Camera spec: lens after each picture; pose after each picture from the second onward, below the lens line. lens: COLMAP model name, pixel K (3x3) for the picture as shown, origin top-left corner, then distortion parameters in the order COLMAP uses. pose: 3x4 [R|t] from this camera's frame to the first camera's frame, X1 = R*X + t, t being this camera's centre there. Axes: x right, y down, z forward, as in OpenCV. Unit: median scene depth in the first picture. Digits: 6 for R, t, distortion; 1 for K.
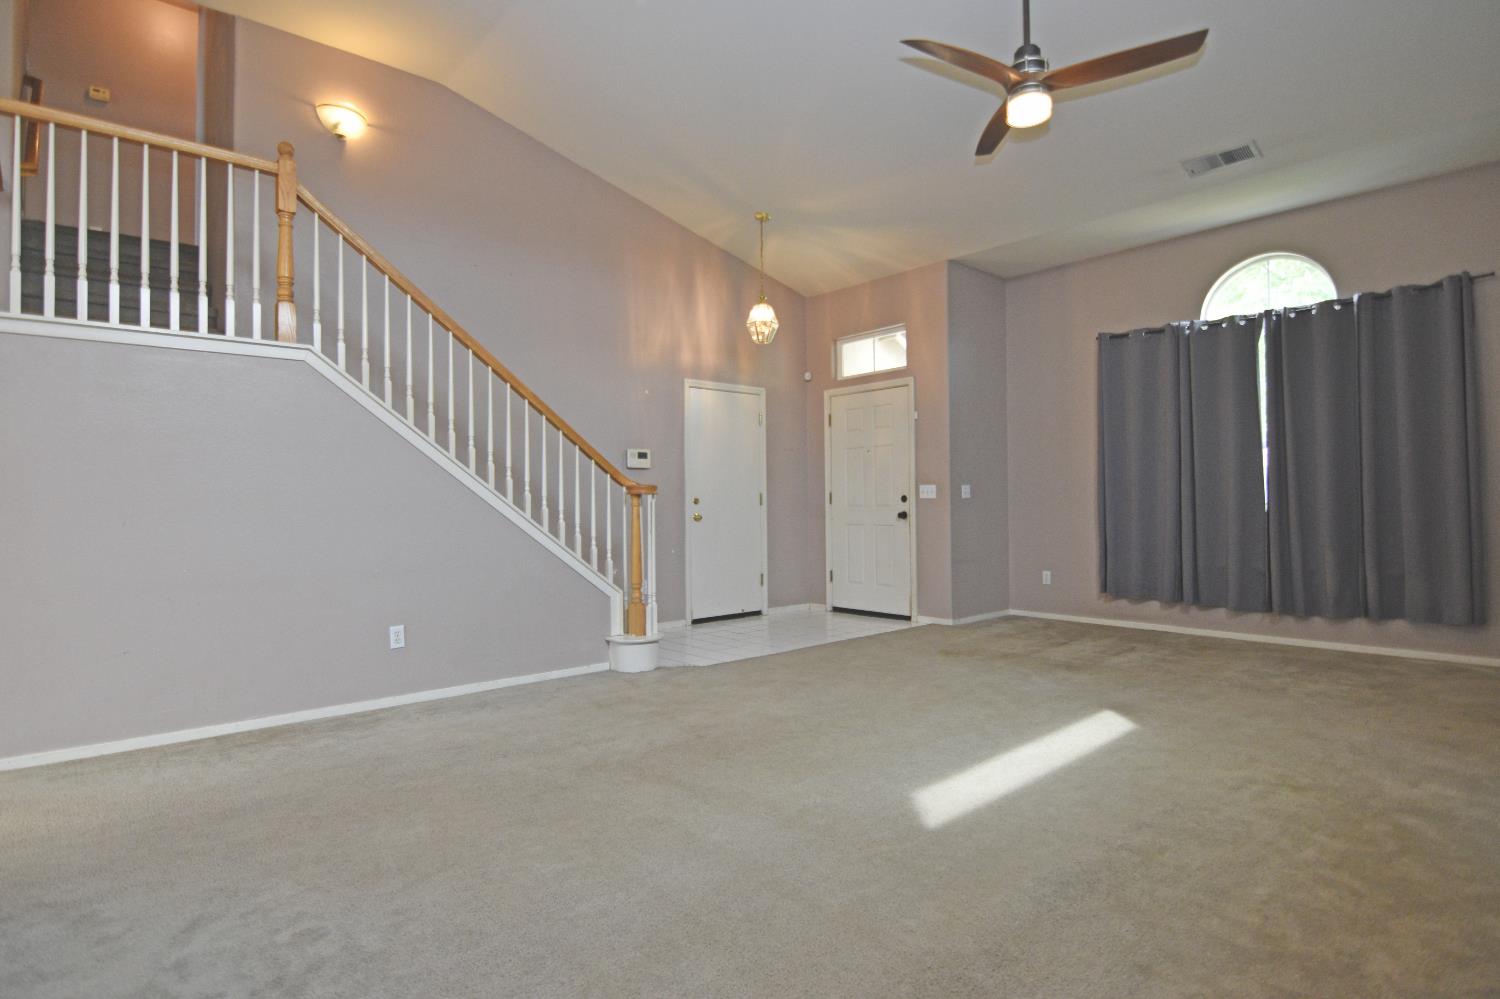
lens RADIAL K [[783.3, 0, 745.6], [0, 783.3, 495.8], [0, 0, 1]] dist [0.001397, -0.017492]
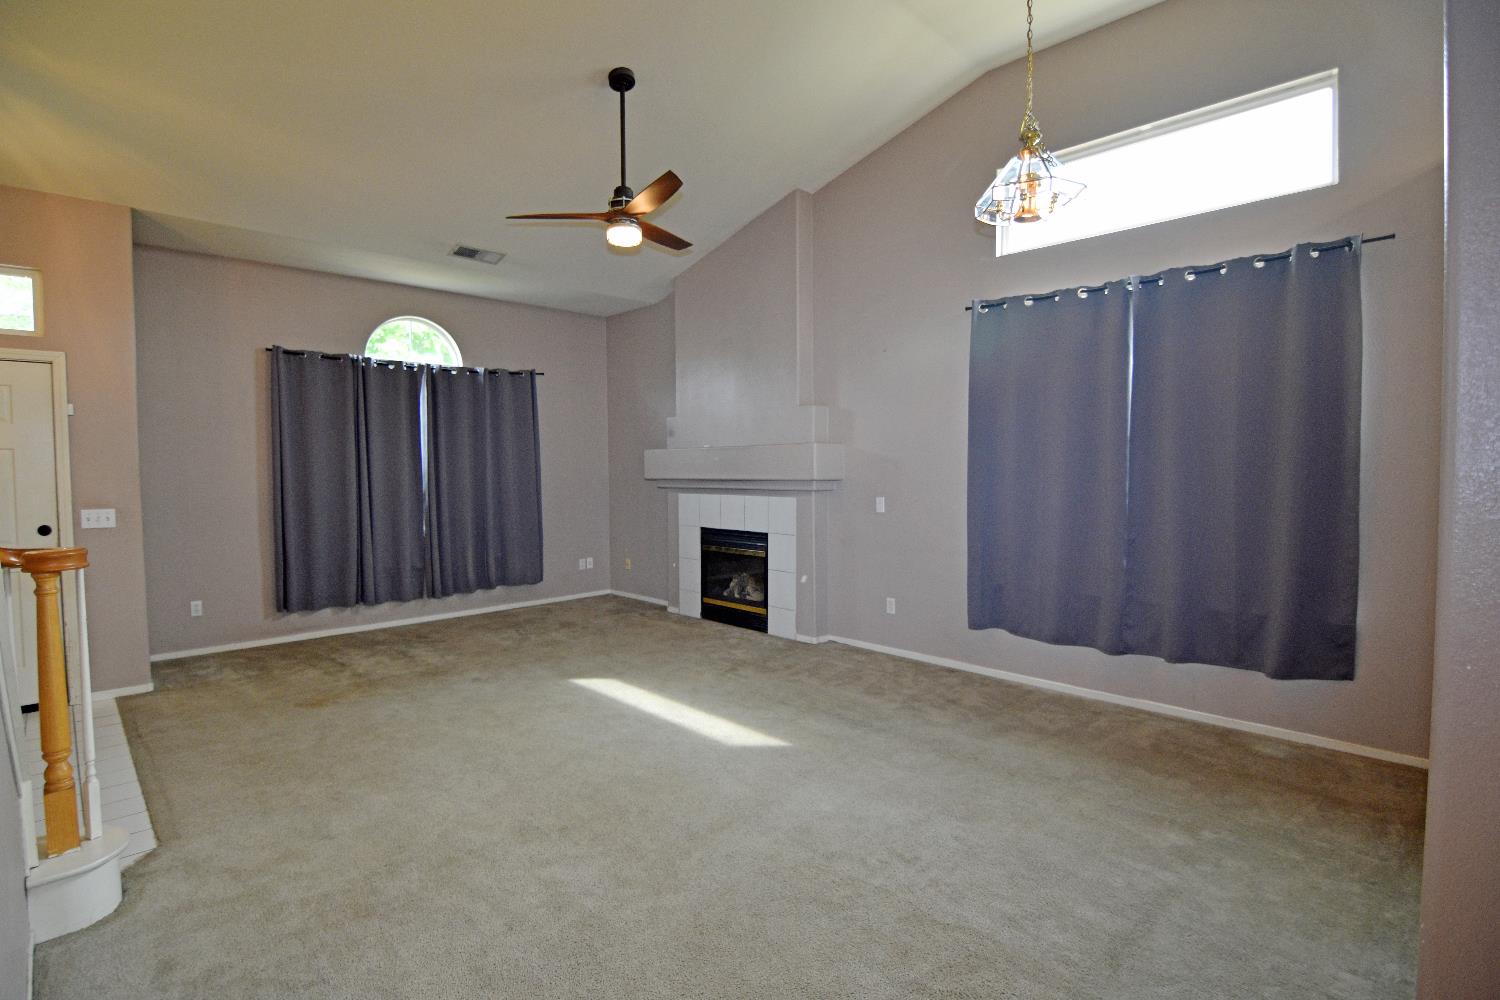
lens RADIAL K [[726.6, 0, 745.9], [0, 726.6, 496.2], [0, 0, 1]] dist [-0.002161, -0.013438]
pose [[-0.046387, -0.029965, 0.998474, -0.493444], [-0.002226, 0.999551, 0.029894, -0.050807], [-0.998921, -0.000836, -0.046432, 0.472878]]
